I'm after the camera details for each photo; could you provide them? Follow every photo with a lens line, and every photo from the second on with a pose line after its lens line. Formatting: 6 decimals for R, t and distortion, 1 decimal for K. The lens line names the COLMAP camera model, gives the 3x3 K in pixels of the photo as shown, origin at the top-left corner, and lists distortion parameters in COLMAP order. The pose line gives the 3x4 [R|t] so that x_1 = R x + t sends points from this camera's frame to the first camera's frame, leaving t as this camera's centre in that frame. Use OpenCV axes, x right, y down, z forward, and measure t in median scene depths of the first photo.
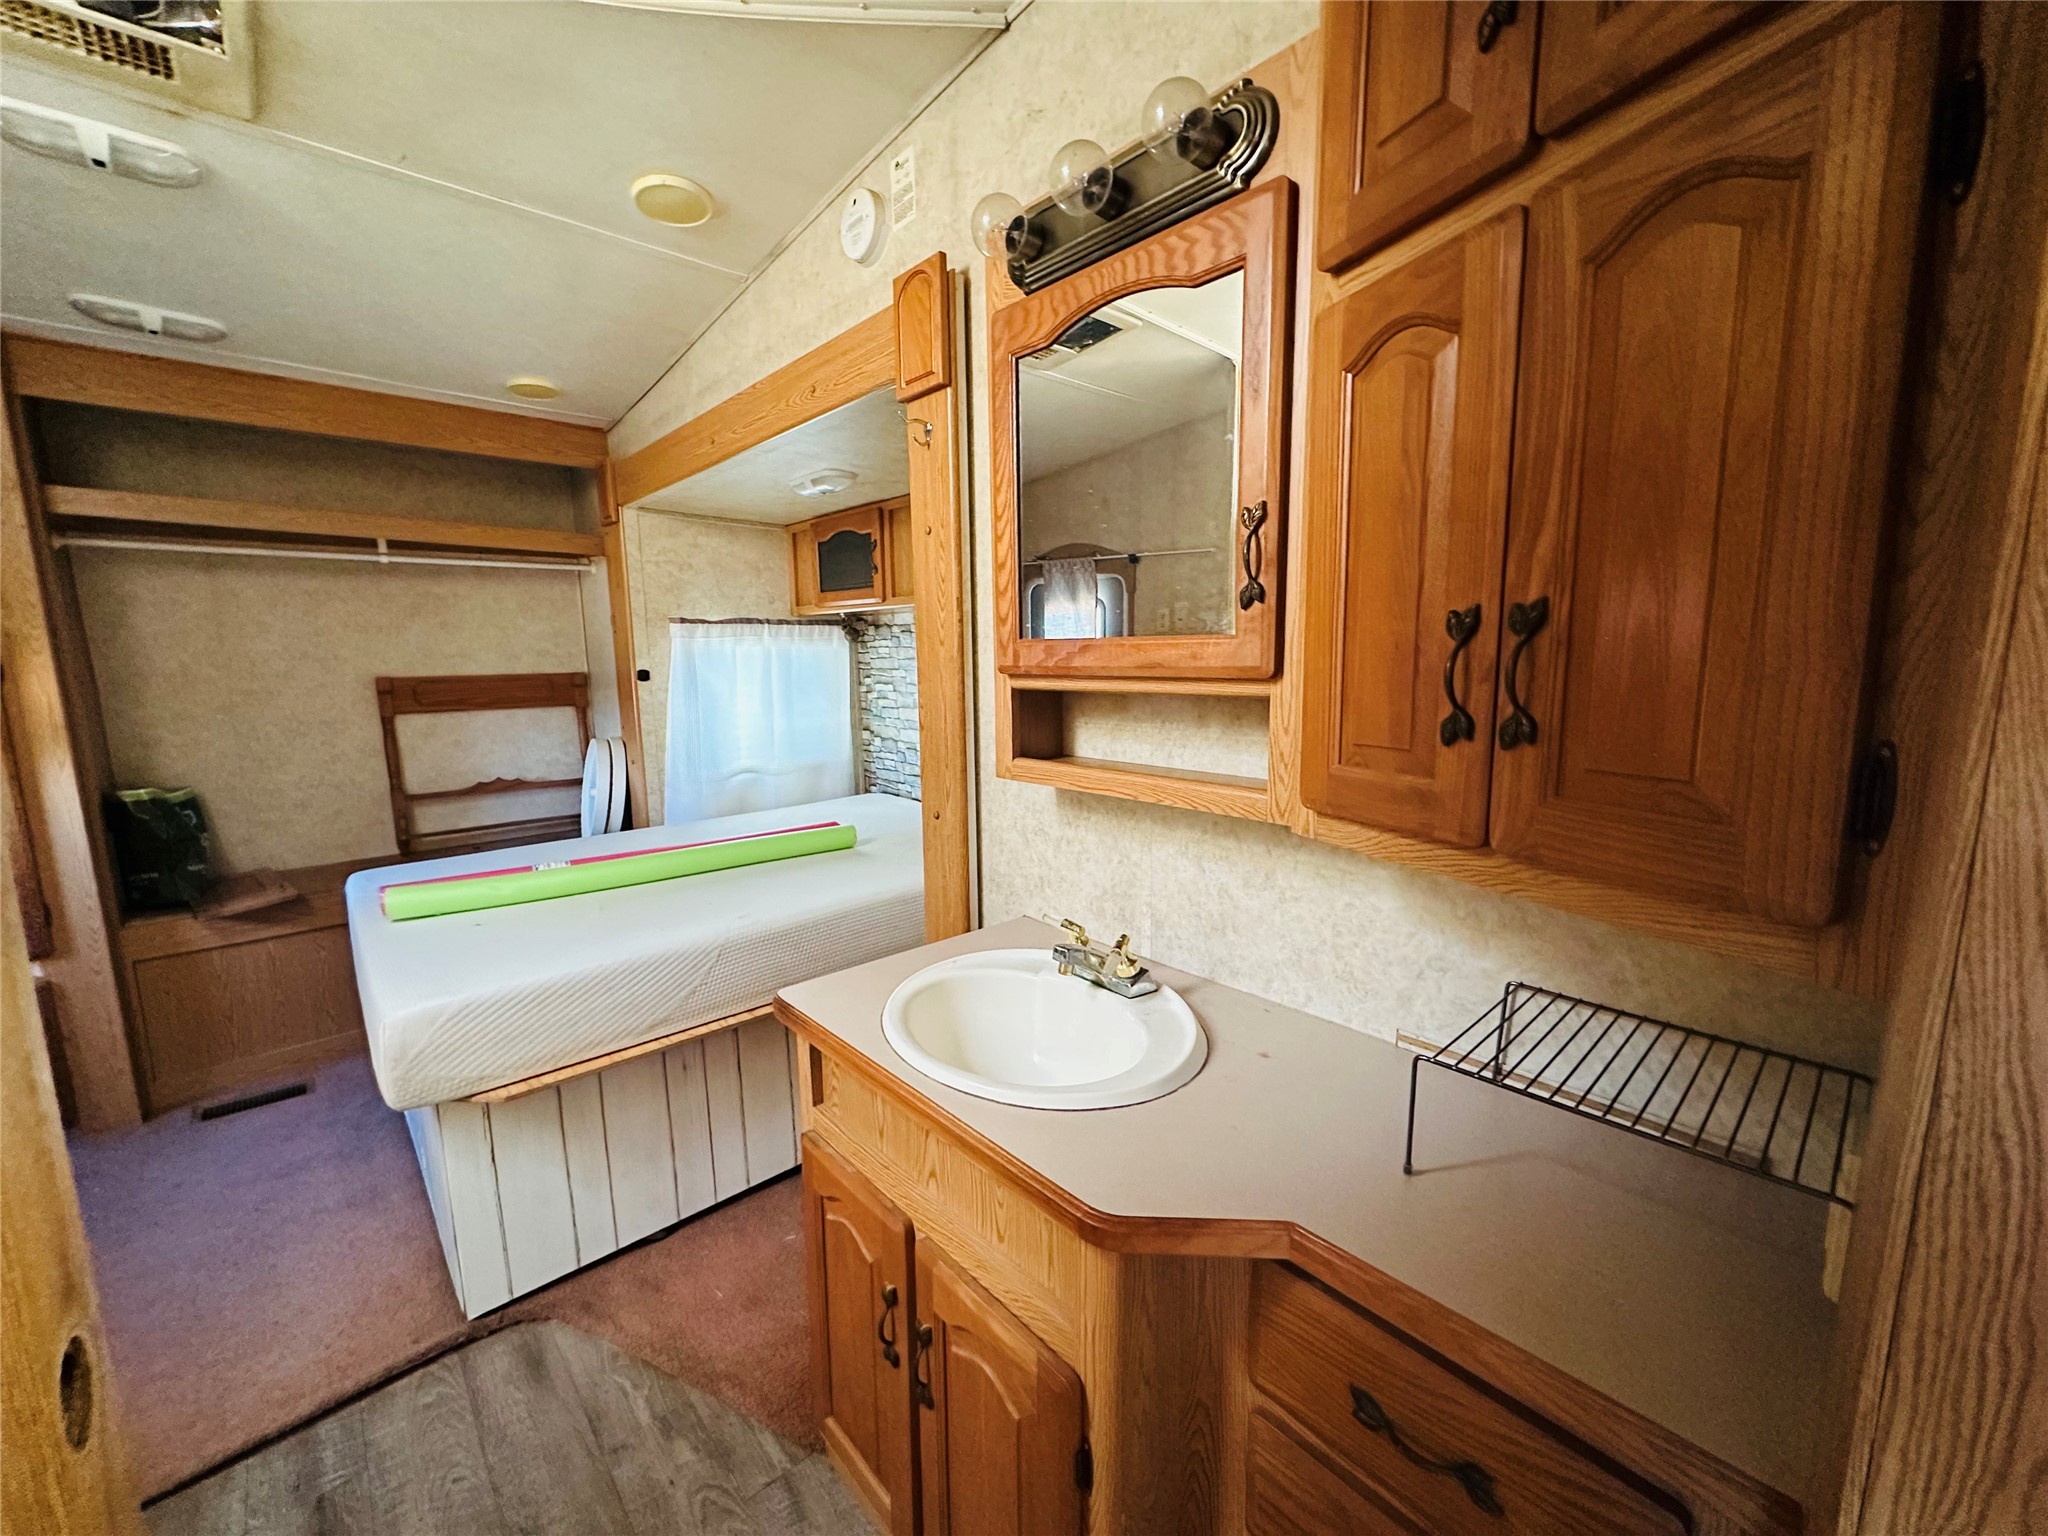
lens RADIAL K [[810.7, 0, 1021.4], [0, 810.7, 770.2], [0, 0, 1]] dist [-0.001136, 0.000642]
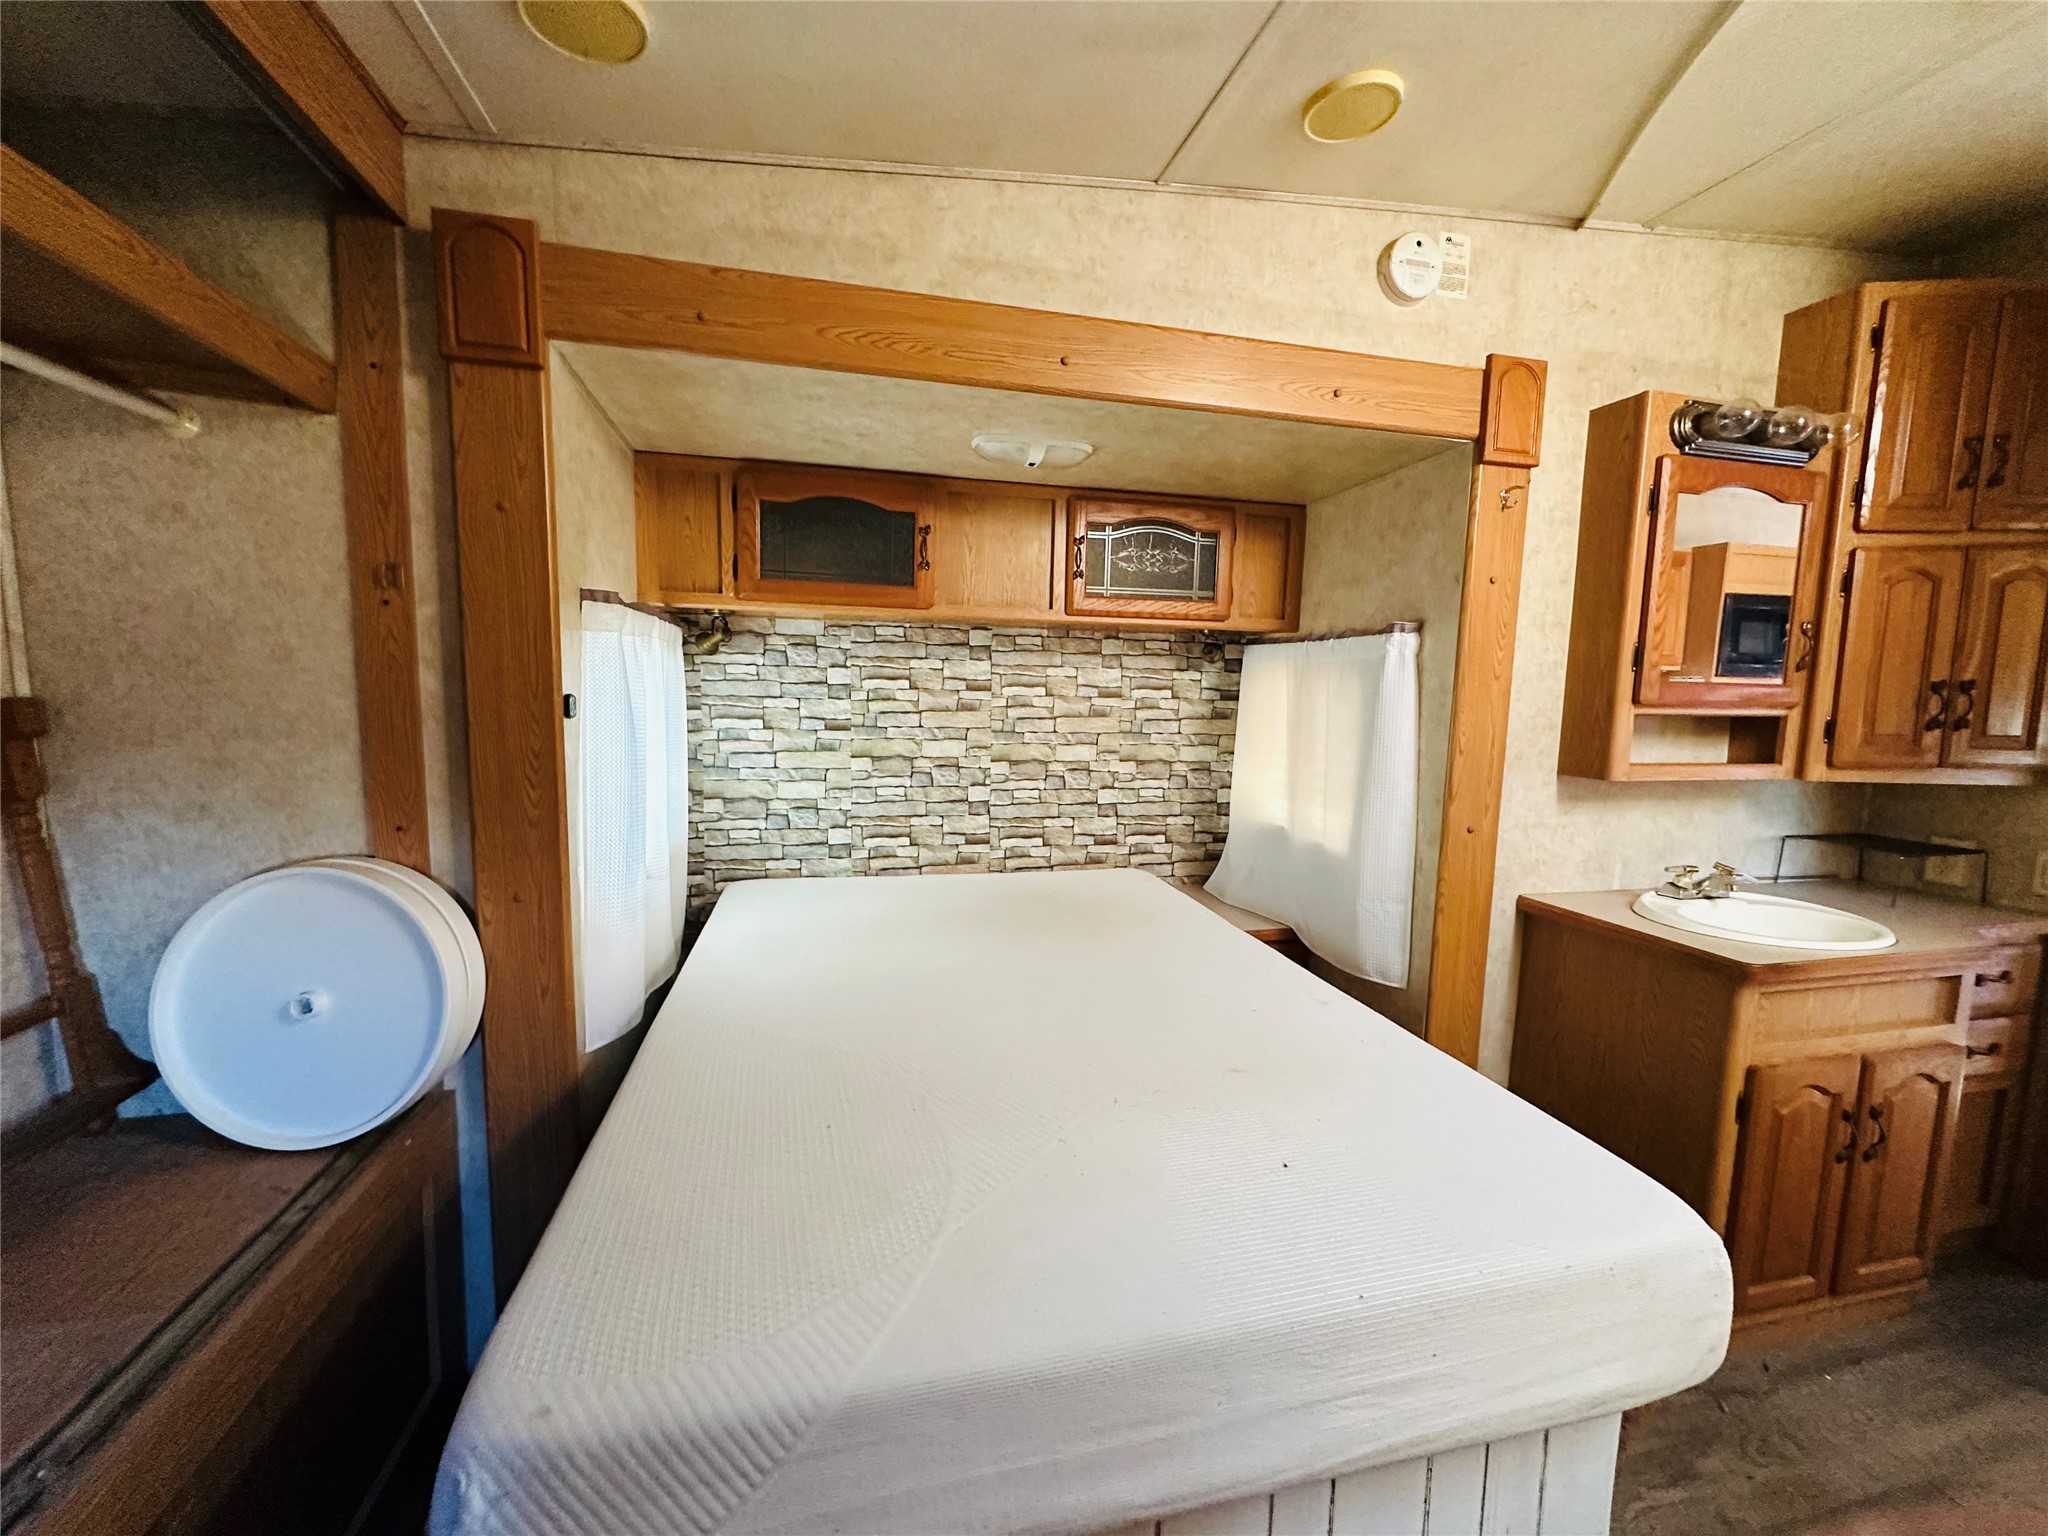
lens RADIAL K [[810.7, 0, 1021.4], [0, 810.7, 770.2], [0, 0, 1]] dist [-0.001136, 0.000642]
pose [[0.475780, -0.070698, 0.876718, -1.385584], [0.102986, 0.994386, 0.024298, -0.118029], [-0.873514, 0.078729, 0.480390, 0.999439]]
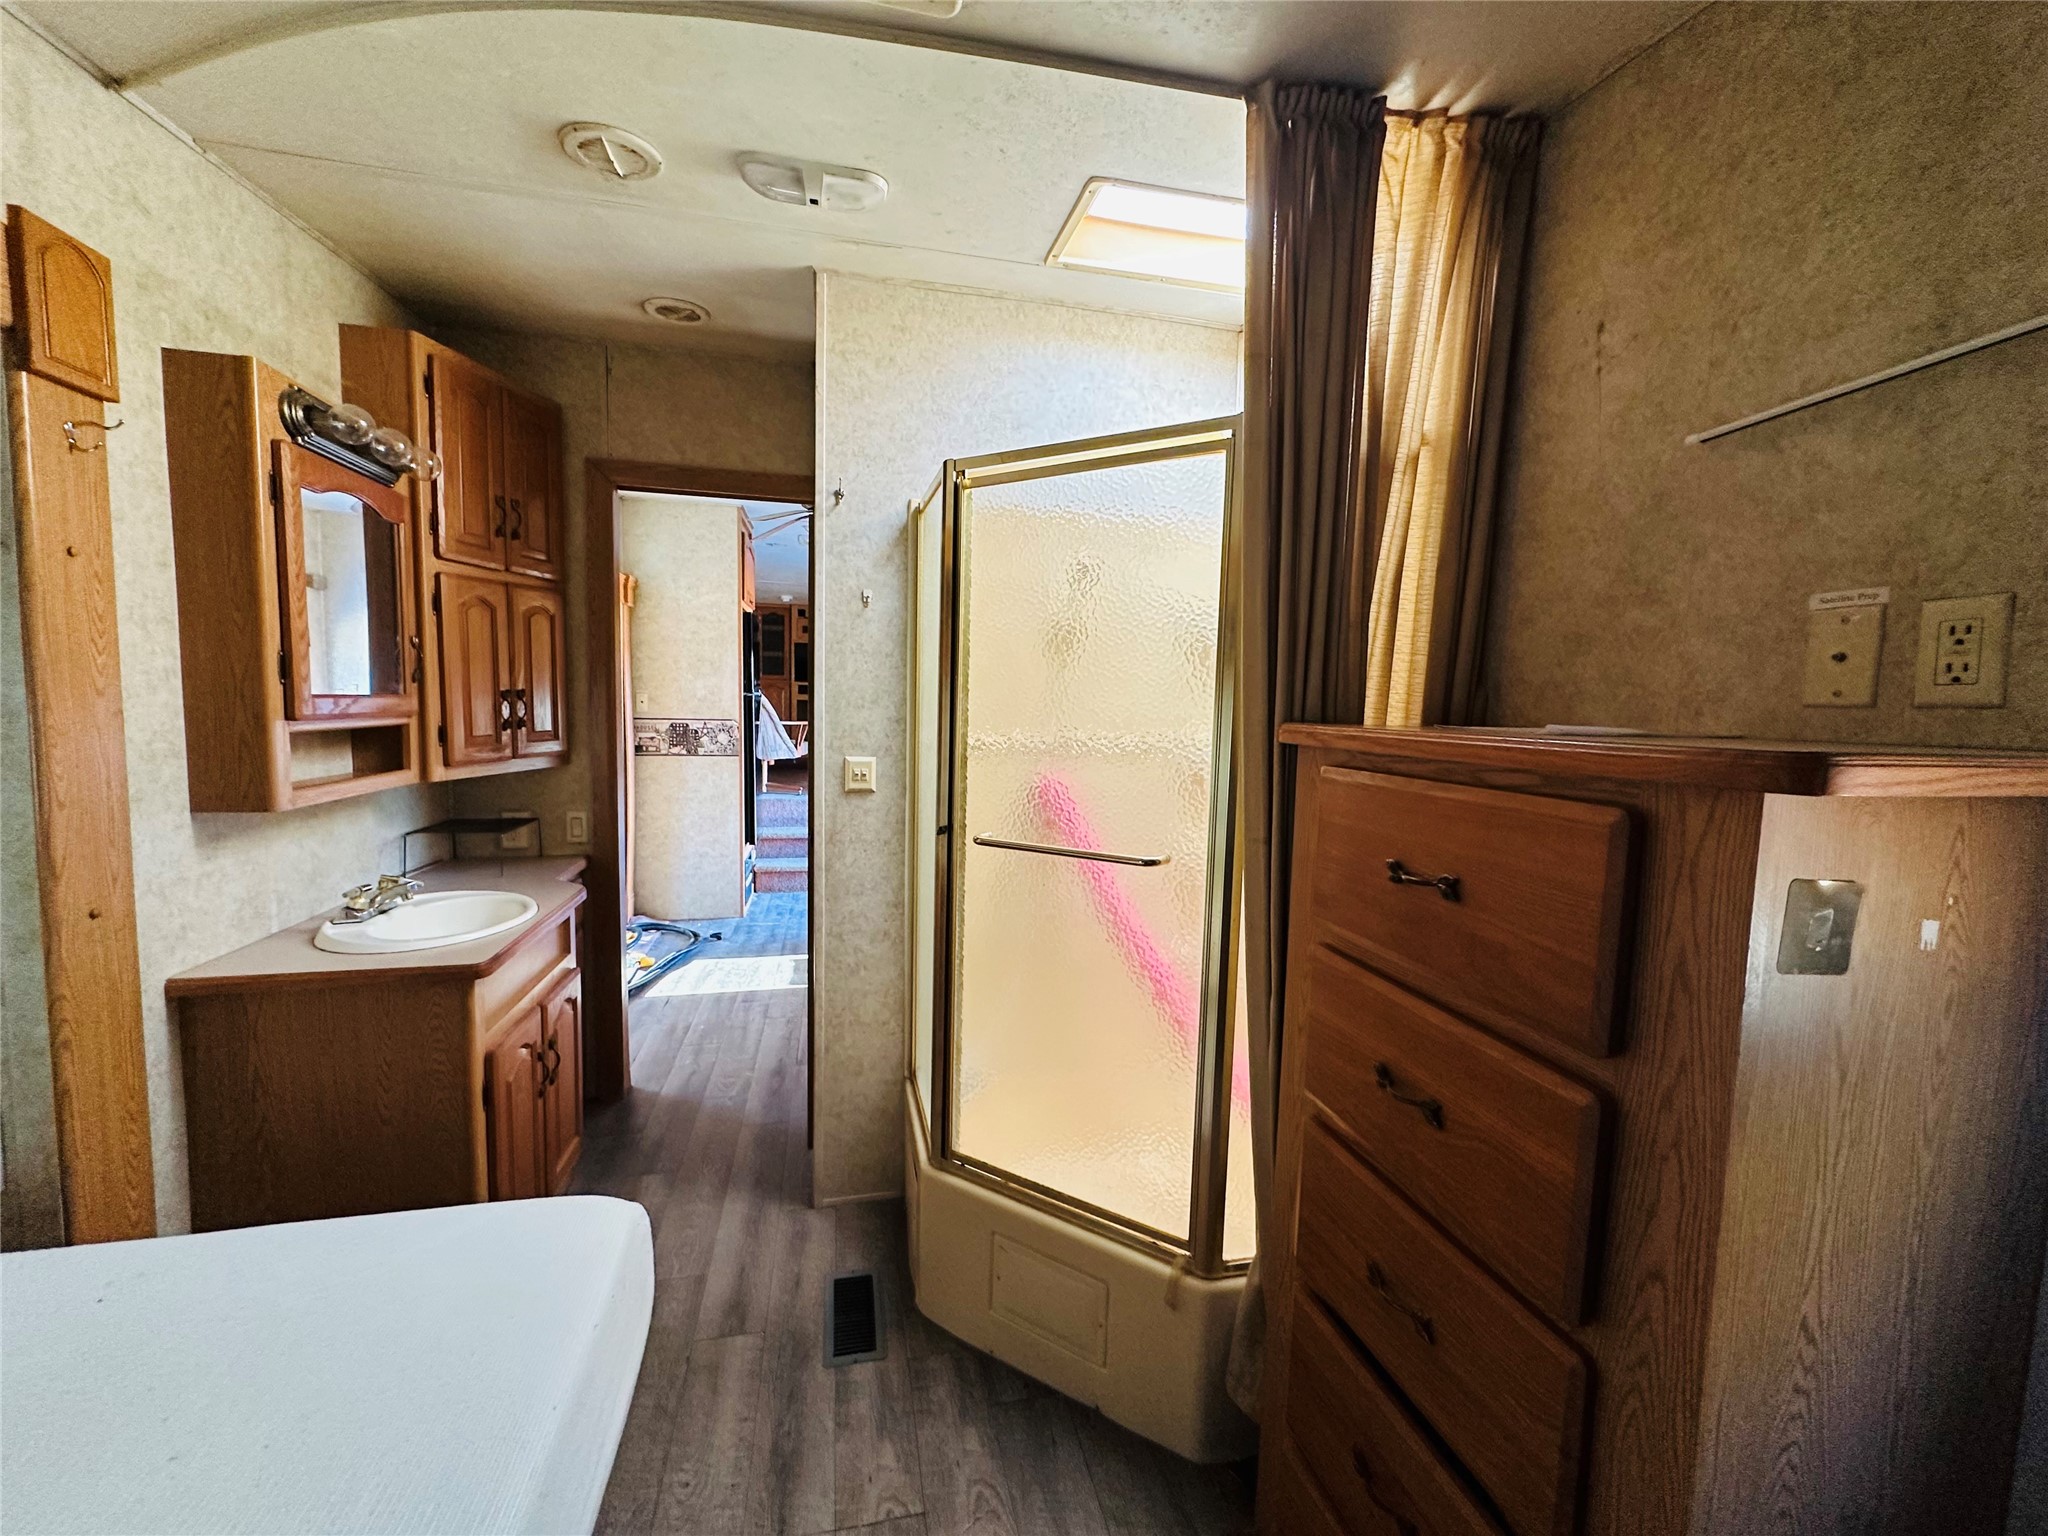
lens RADIAL K [[810.7, 0, 1021.4], [0, 810.7, 770.2], [0, 0, 1]] dist [-0.001136, 0.000642]
pose [[-0.871349, -0.050809, 0.488026, -1.249525], [0.060234, 0.976024, 0.209161, -0.186793], [-0.486952, 0.211648, -0.847398, 1.197917]]
